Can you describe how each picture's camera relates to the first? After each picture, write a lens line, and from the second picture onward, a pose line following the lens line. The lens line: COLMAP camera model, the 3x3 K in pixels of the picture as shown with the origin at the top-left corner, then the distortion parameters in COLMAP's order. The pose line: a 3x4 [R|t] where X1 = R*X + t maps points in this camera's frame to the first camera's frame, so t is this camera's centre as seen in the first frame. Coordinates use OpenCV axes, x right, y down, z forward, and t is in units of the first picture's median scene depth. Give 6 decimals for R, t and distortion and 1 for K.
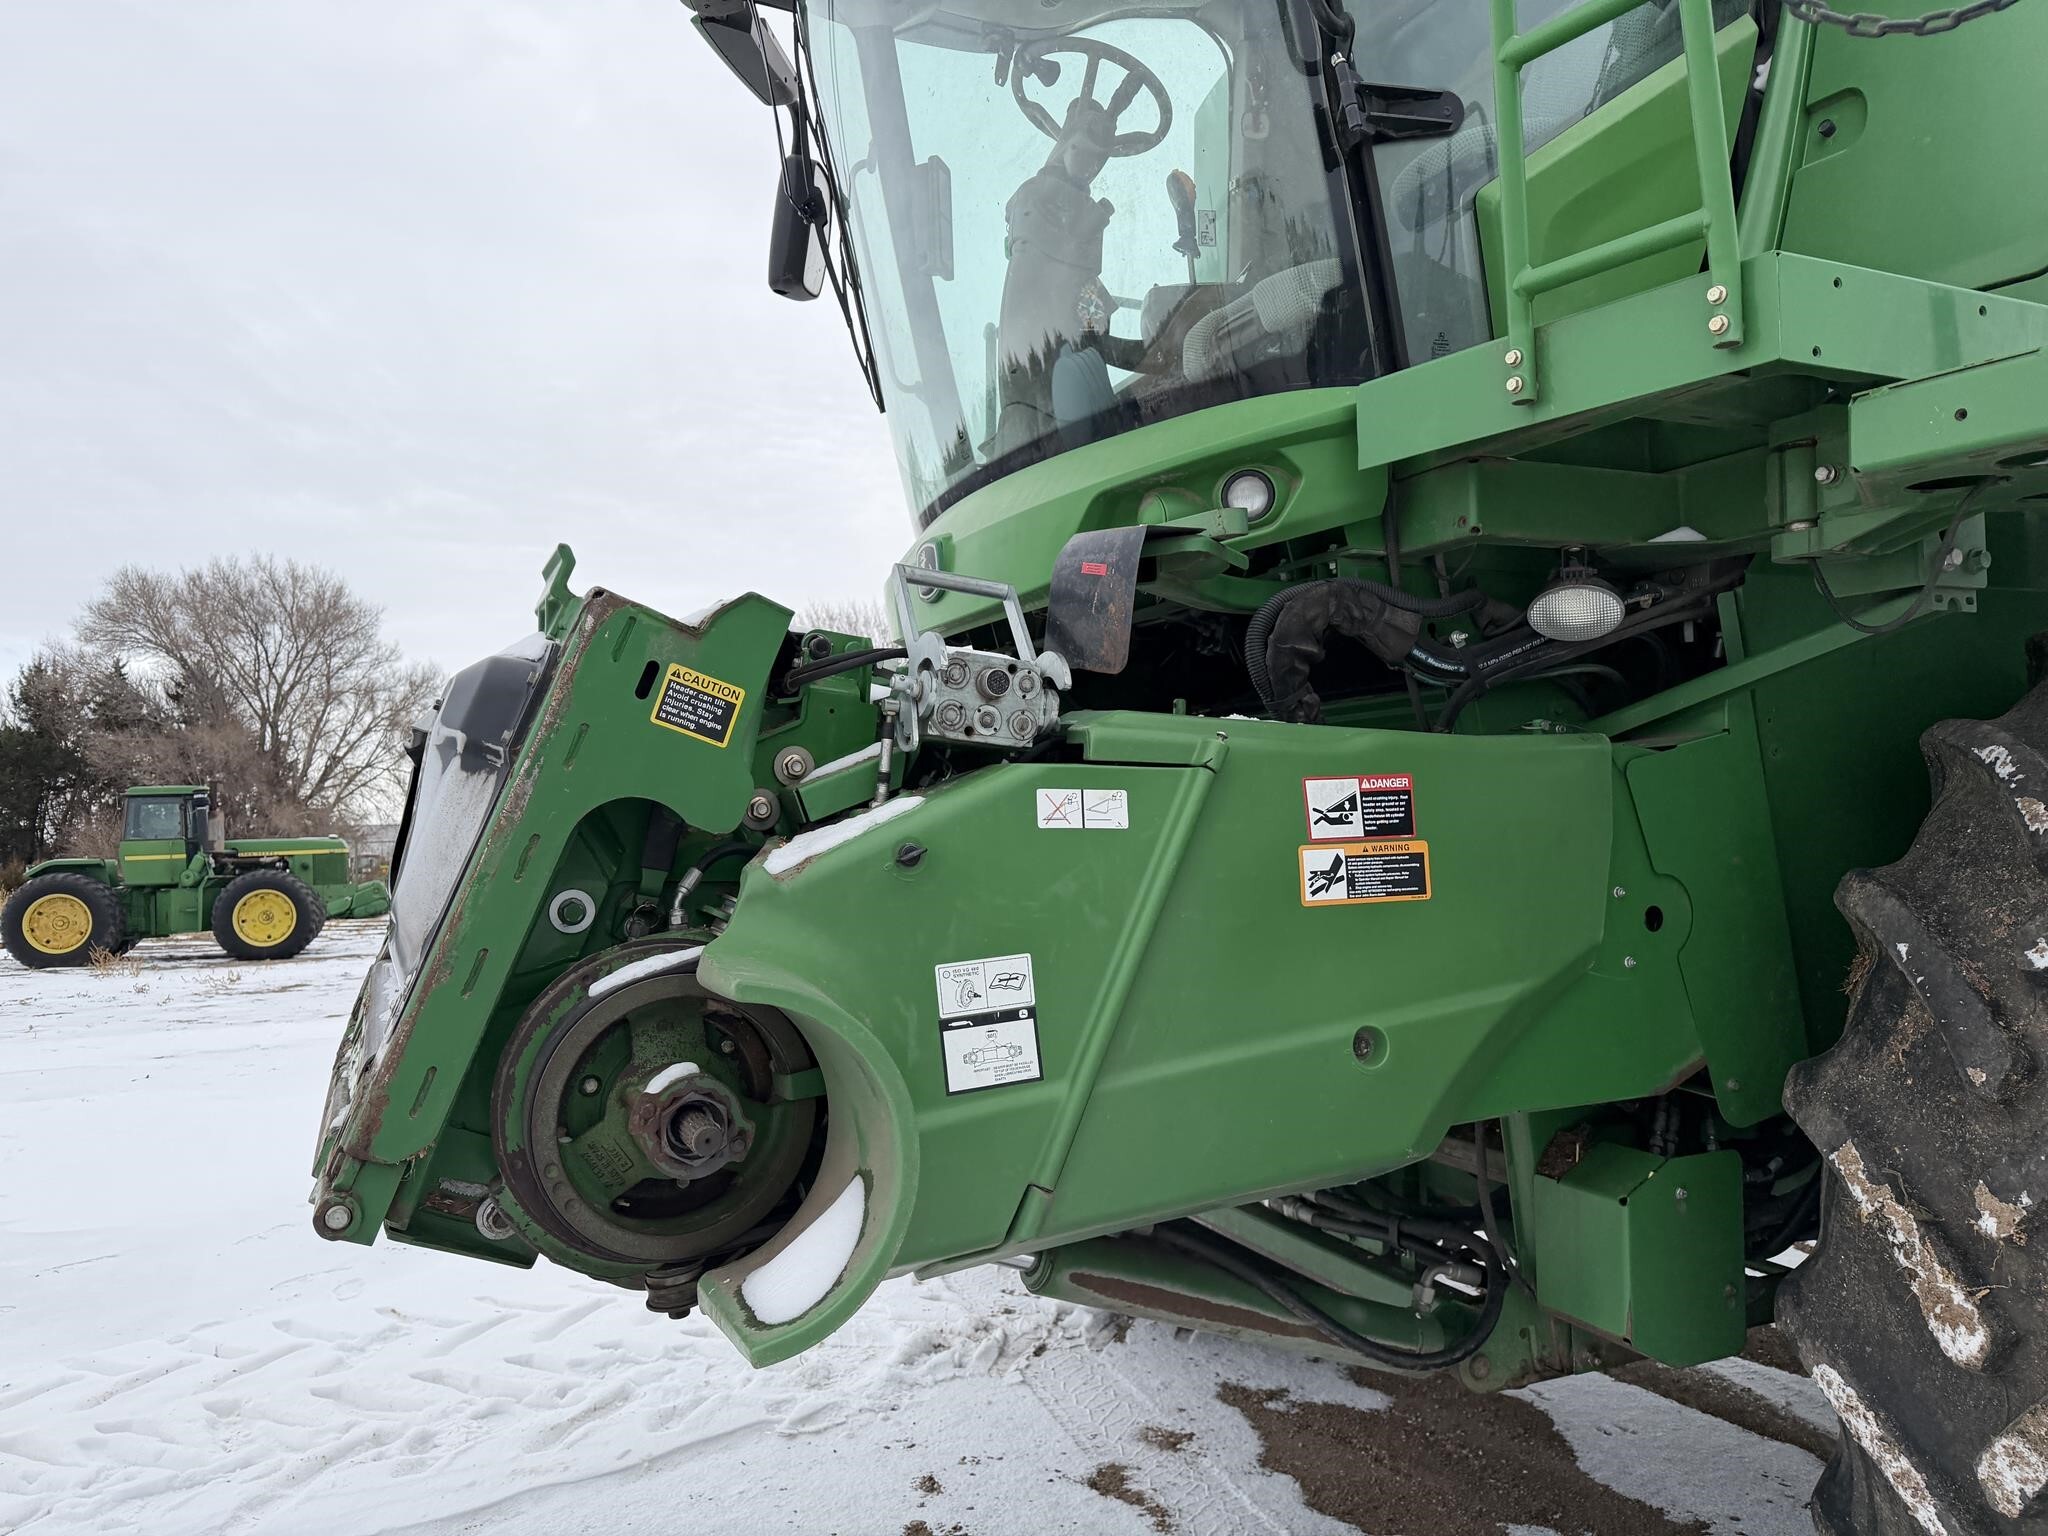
lens RADIAL K [[1432.4, 0, 1011.7], [0, 1432.4, 775.0], [0, 0, 1]] dist [0.033234, -0.056581]
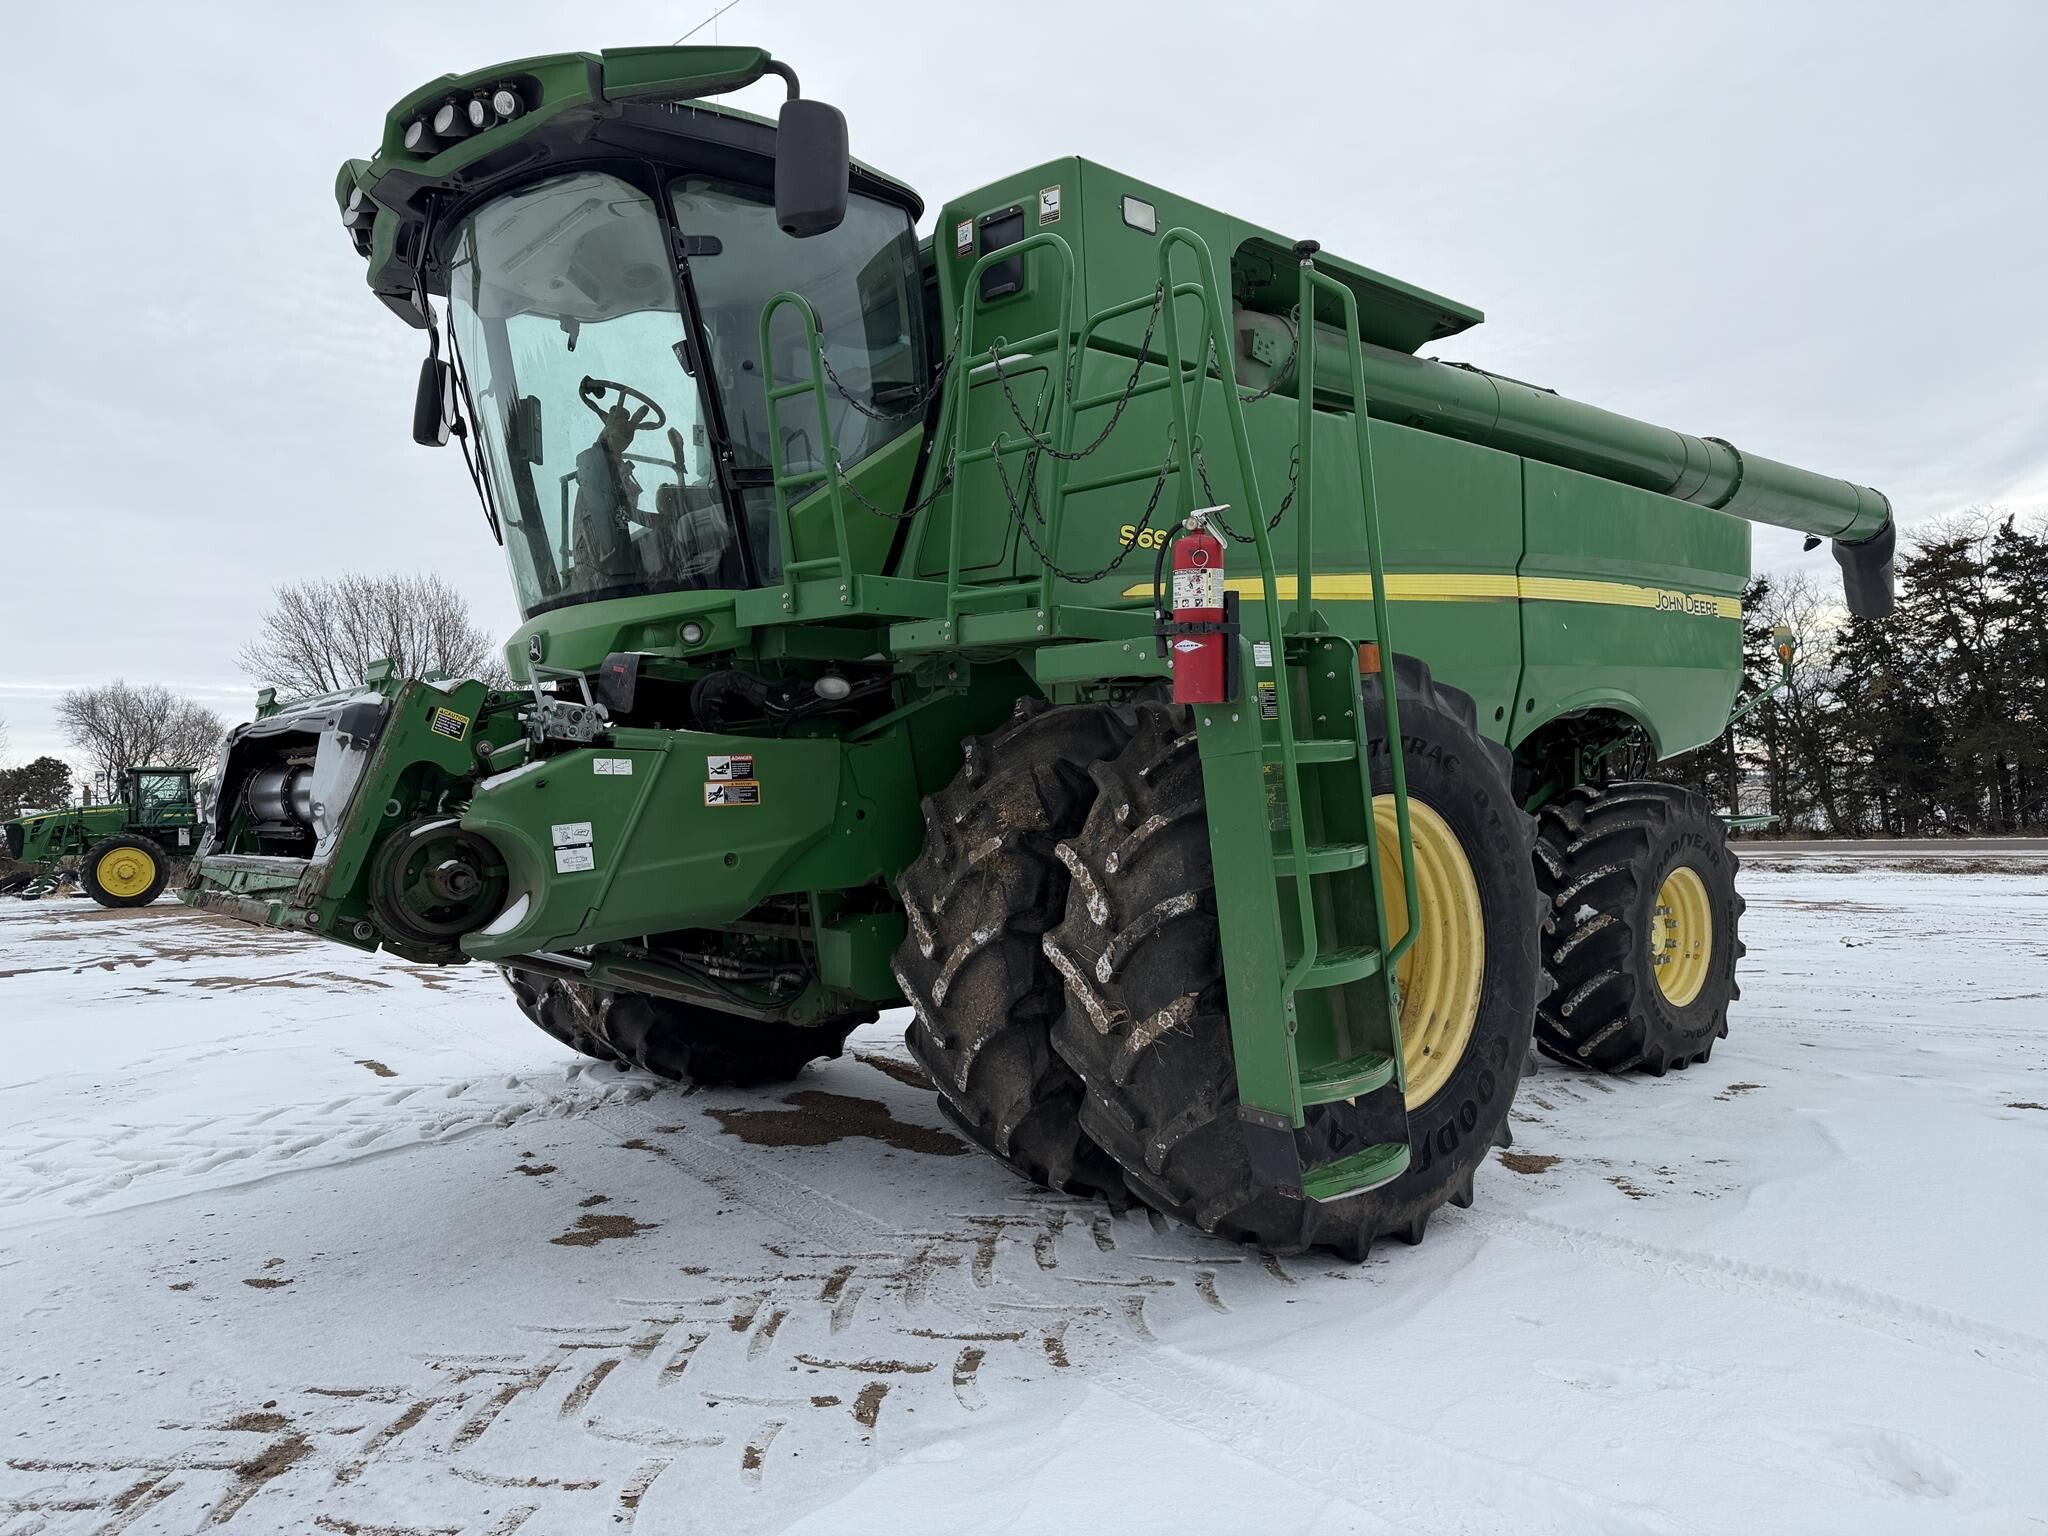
lens RADIAL K [[1537.2, 0, 1066.2], [0, 1537.2, 784.6], [0, 0, 1]] dist [0.122601, -0.211821]
pose [[0.952338, 0.002038, 0.305039, -0.022550], [-0.006476, 0.999887, 0.013537, 0.012386], [-0.304977, -0.014867, 0.952244, -1.793143]]
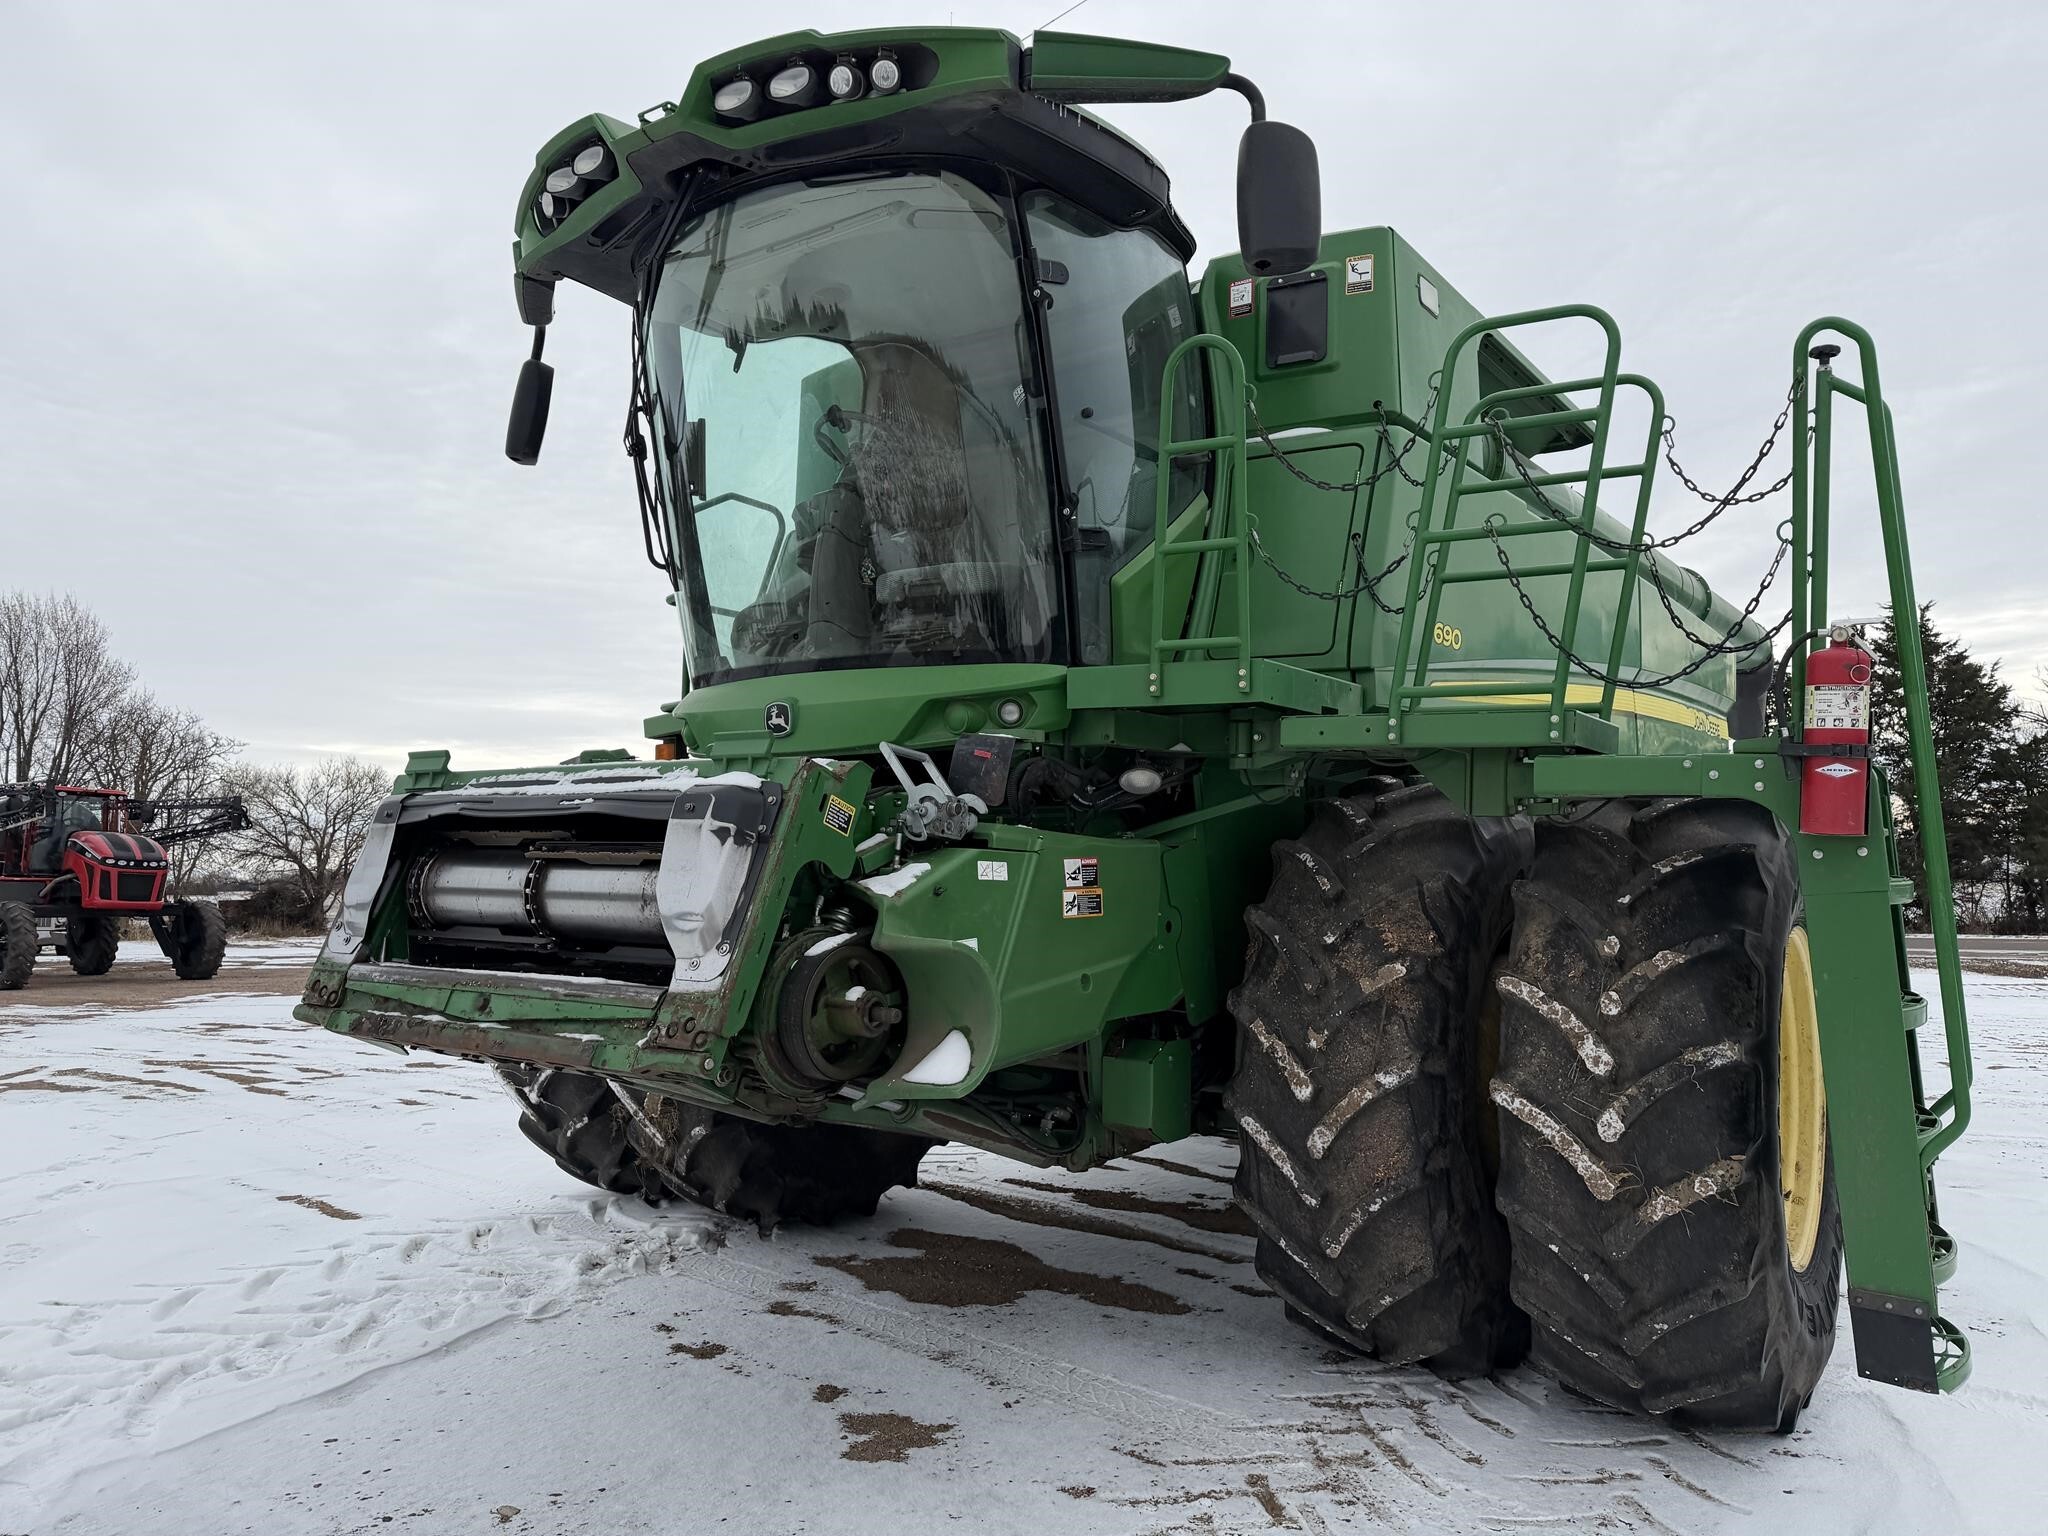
lens RADIAL K [[1490.6, 0, 1033.3], [0, 1490.6, 764.5], [0, 0, 1]] dist [0.098518, -0.205930]
pose [[0.846458, 0.062283, 0.528801, -1.017834], [-0.042246, 0.997860, -0.049906, -0.024580], [-0.530777, 0.019903, 0.847278, -0.867135]]
